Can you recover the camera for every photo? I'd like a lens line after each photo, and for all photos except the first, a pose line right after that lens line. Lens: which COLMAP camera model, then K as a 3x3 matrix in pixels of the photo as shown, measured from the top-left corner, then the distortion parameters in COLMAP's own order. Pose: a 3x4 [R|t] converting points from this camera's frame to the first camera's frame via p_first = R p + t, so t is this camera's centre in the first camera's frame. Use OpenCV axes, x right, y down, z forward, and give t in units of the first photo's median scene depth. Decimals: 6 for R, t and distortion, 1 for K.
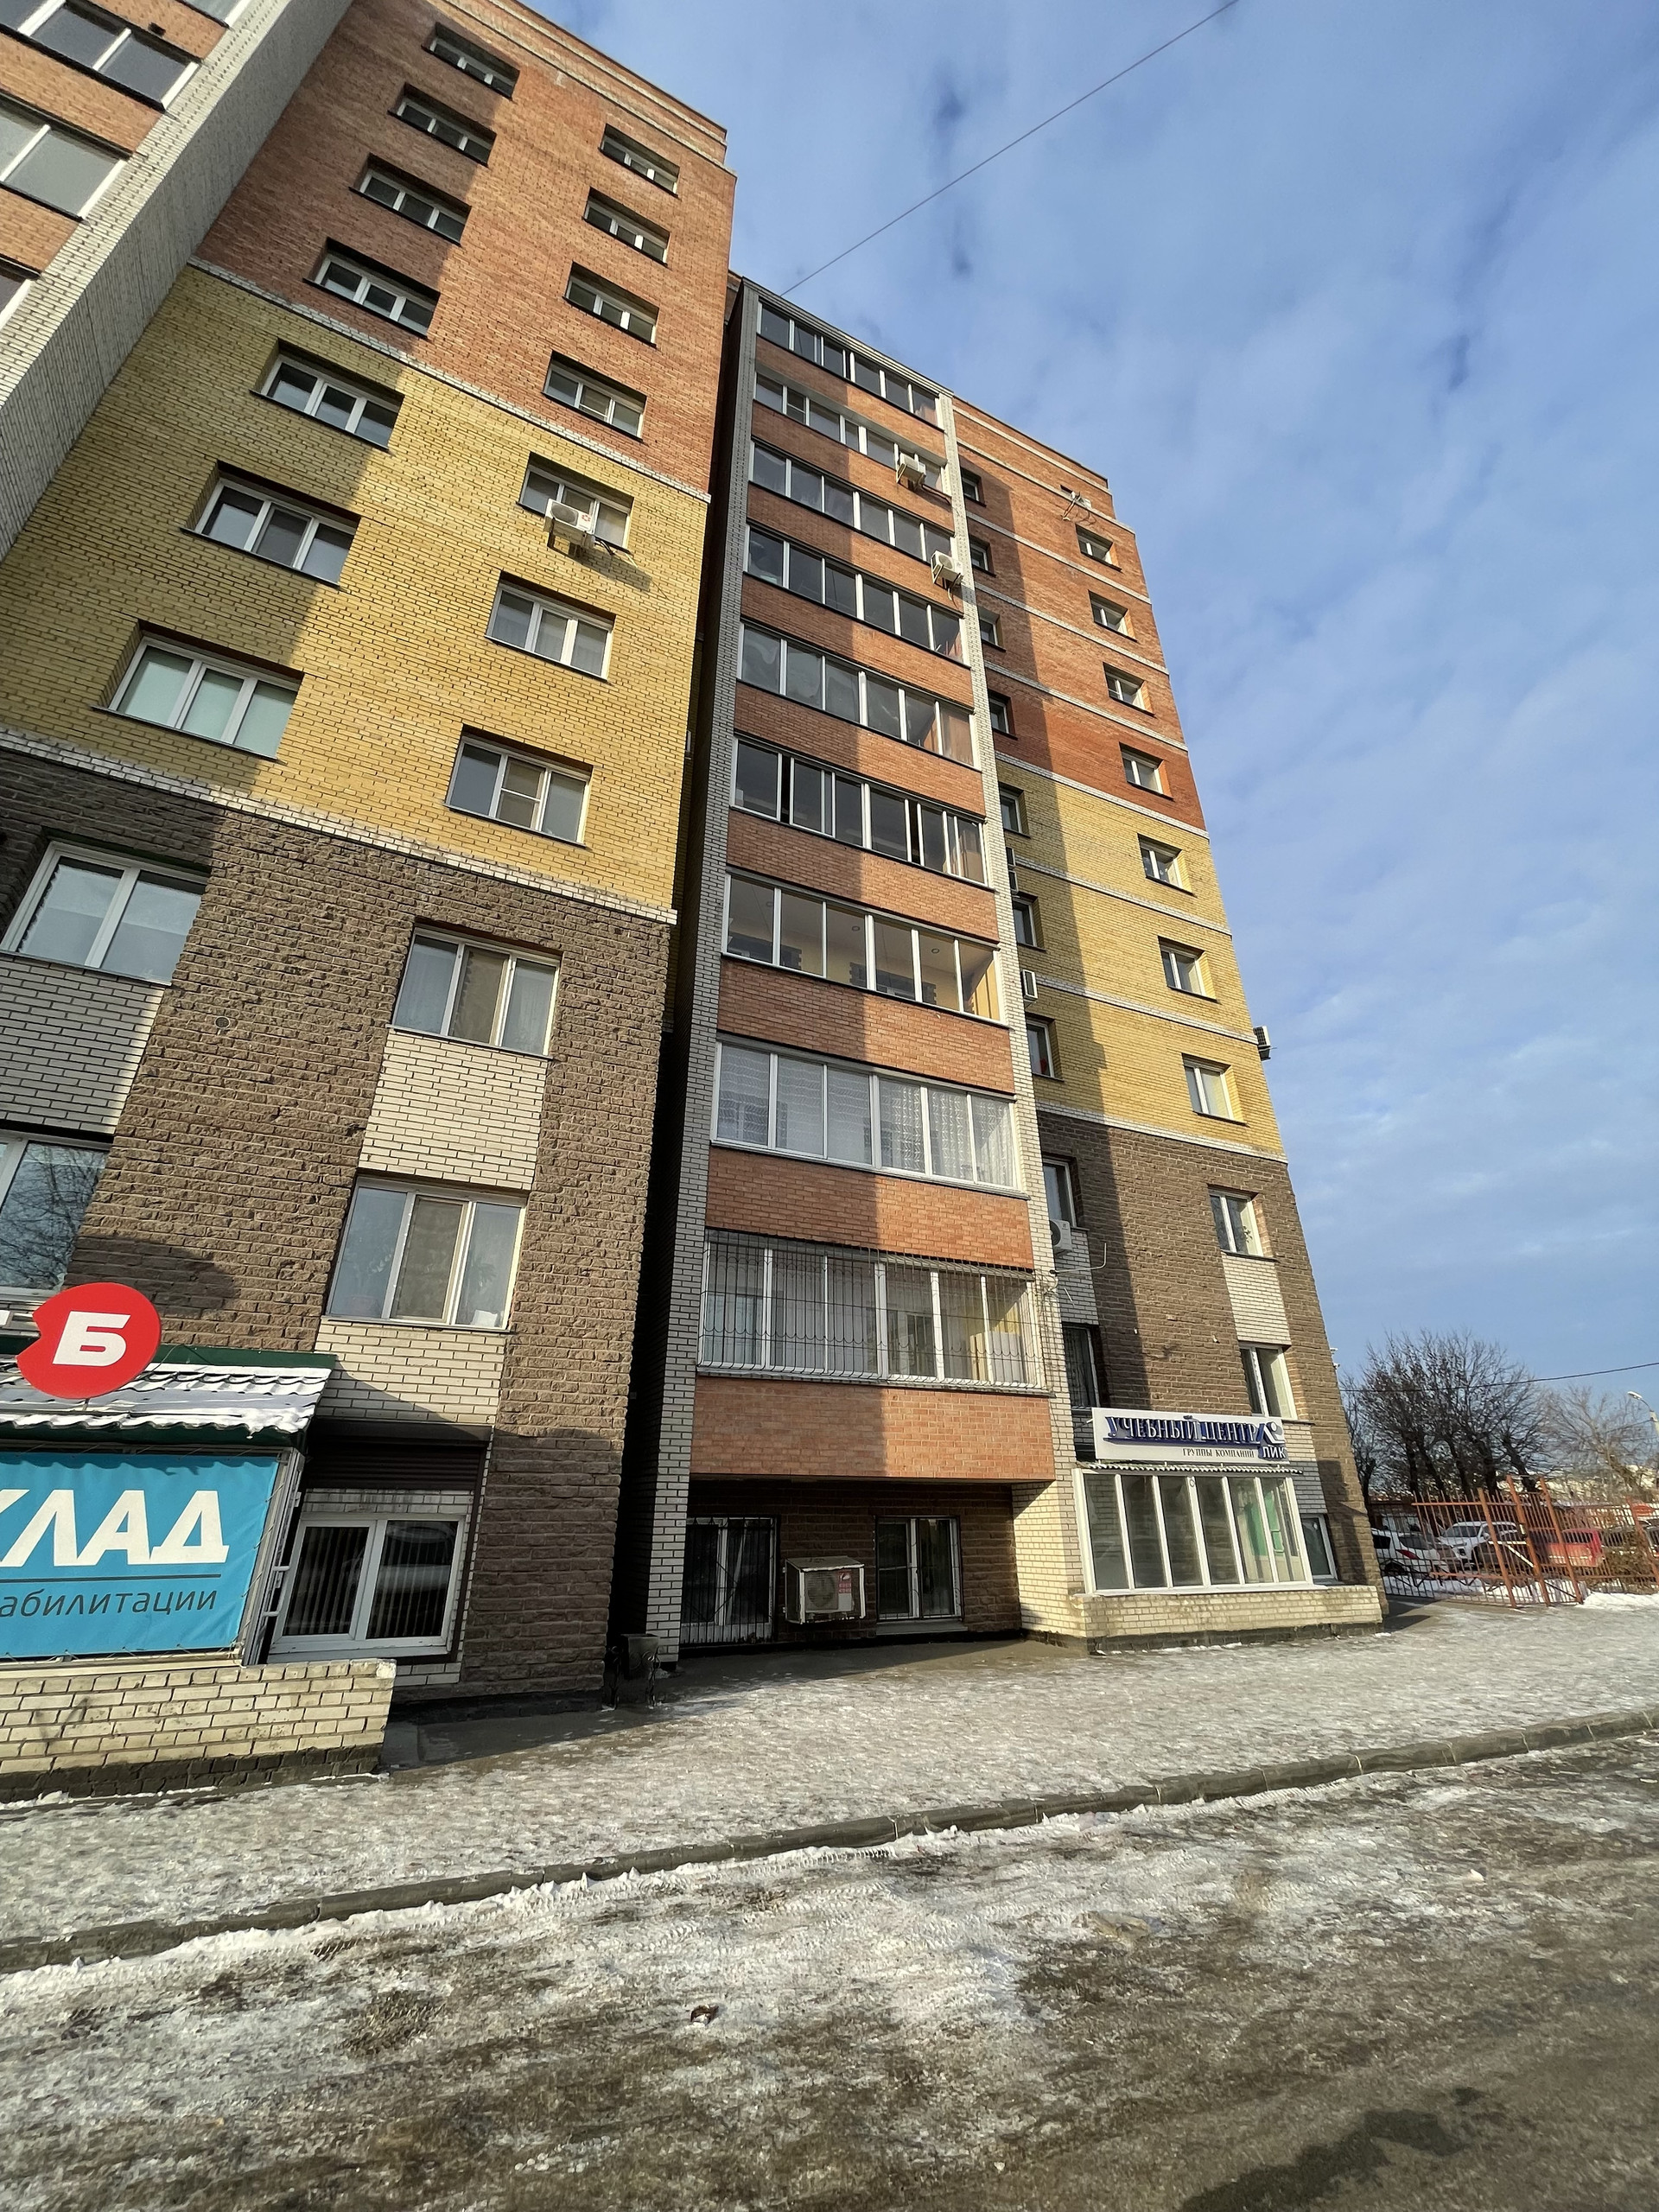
lens RADIAL K [[879.4, 0, 818.5], [0, 879.4, 1102.9], [0, 0, 1]] dist [-0.000215, -0.001498]
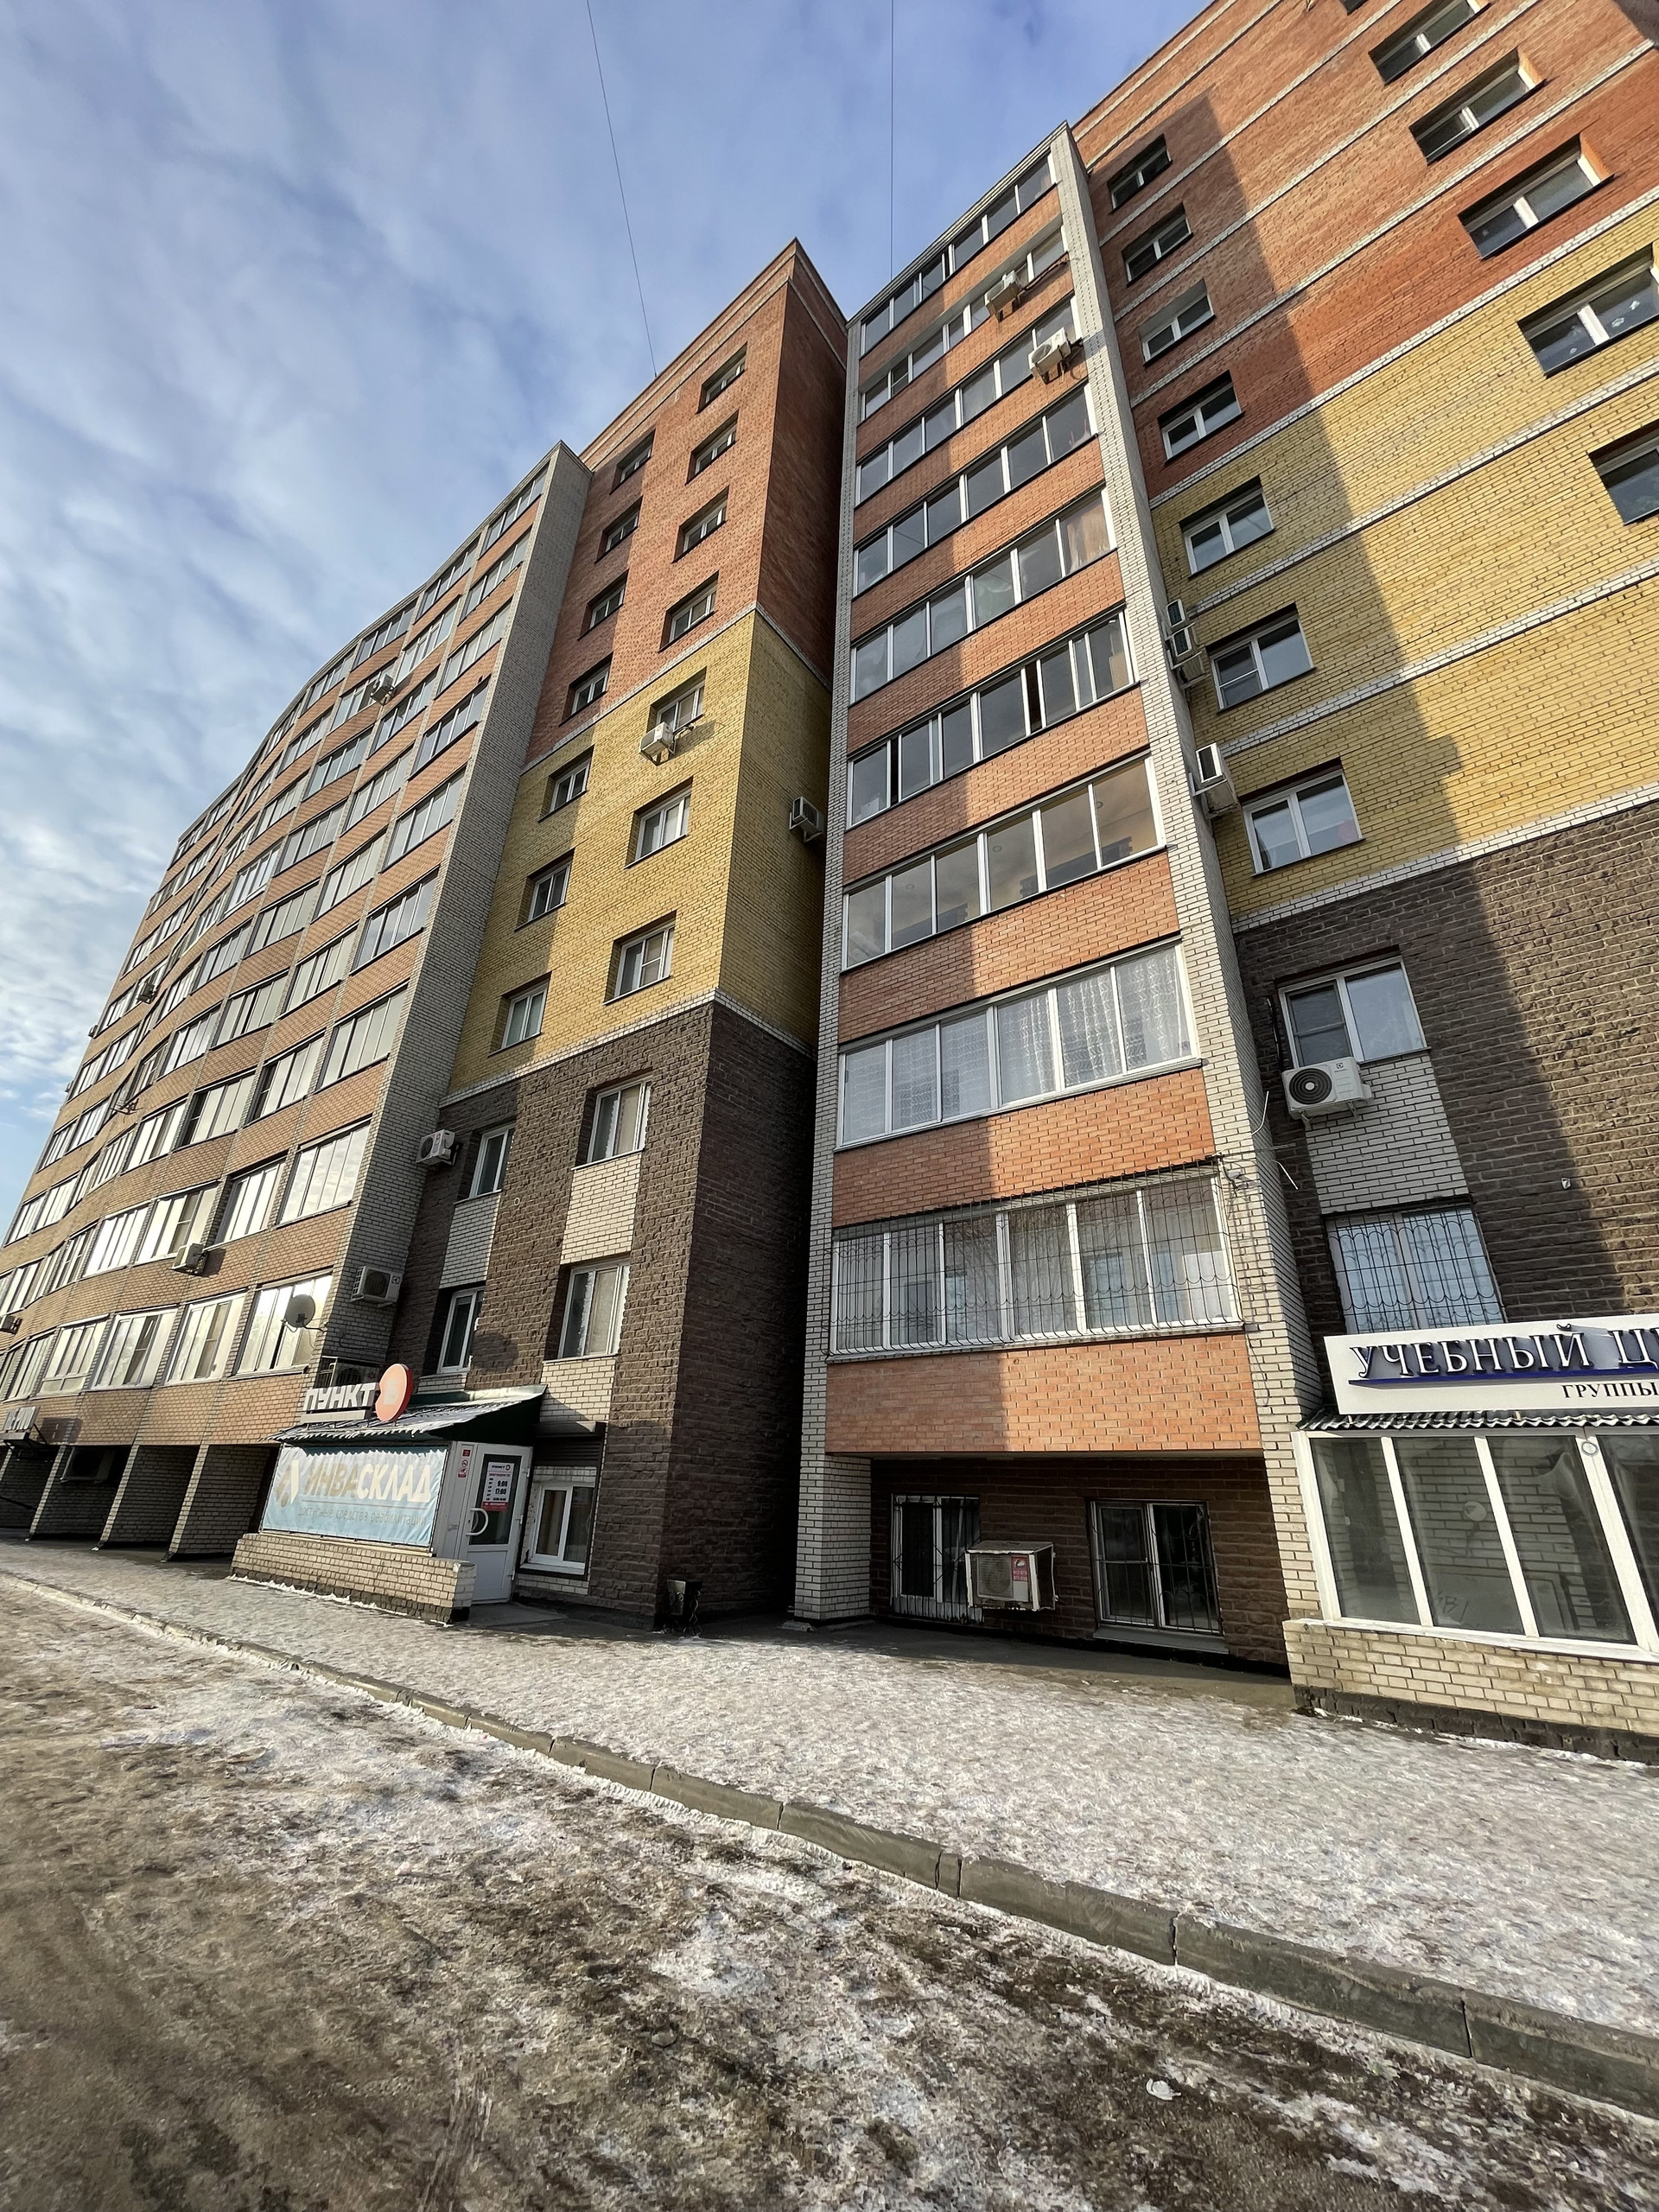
lens RADIAL K [[879.4, 0, 823.4], [0, 879.4, 1101.4], [0, 0, 1]] dist [-0.000215, -0.001498]
pose [[0.470915, -0.351144, -0.809282, 0.748074], [0.347656, 0.916997, -0.195583, 0.191669], [0.810786, -0.189248, 0.553905, 0.387867]]
